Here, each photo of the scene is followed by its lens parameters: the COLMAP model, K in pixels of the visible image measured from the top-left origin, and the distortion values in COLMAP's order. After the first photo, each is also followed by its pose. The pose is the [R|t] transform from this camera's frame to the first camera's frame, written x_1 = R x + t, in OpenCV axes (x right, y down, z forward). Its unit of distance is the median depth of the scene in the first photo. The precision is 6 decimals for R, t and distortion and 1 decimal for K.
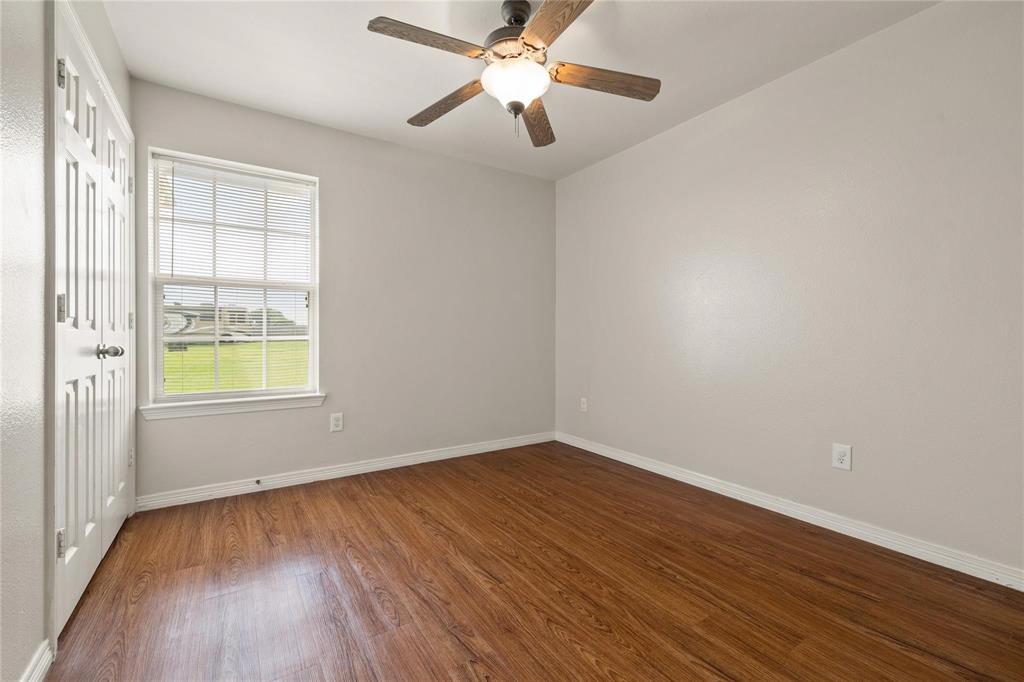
lens RADIAL K [[438.0, 0, 521.5], [0, 438.0, 338.1], [0, 0, 1]] dist [-0.001488, -0.000107]
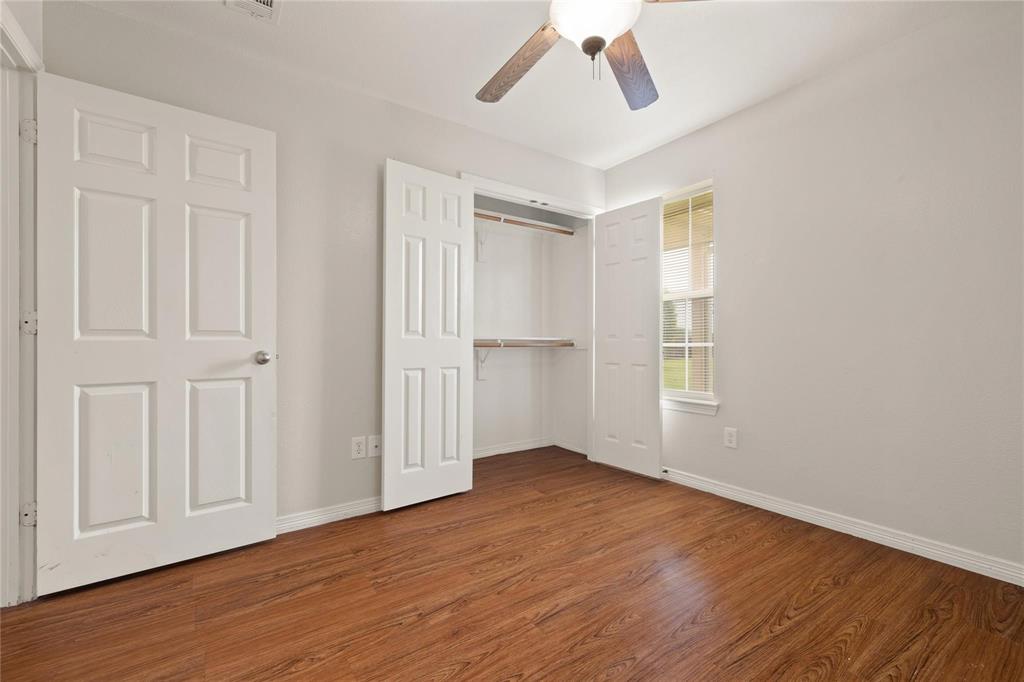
lens RADIAL K [[438.0, 0, 519.9], [0, 438.0, 341.3], [0, 0, 1]] dist [-0.001488, -0.000107]
pose [[0.012275, -0.001885, -0.999923, 0.563397], [-0.003607, 0.999992, -0.001930, -0.005144], [0.999918, 0.003630, 0.012268, 0.646032]]
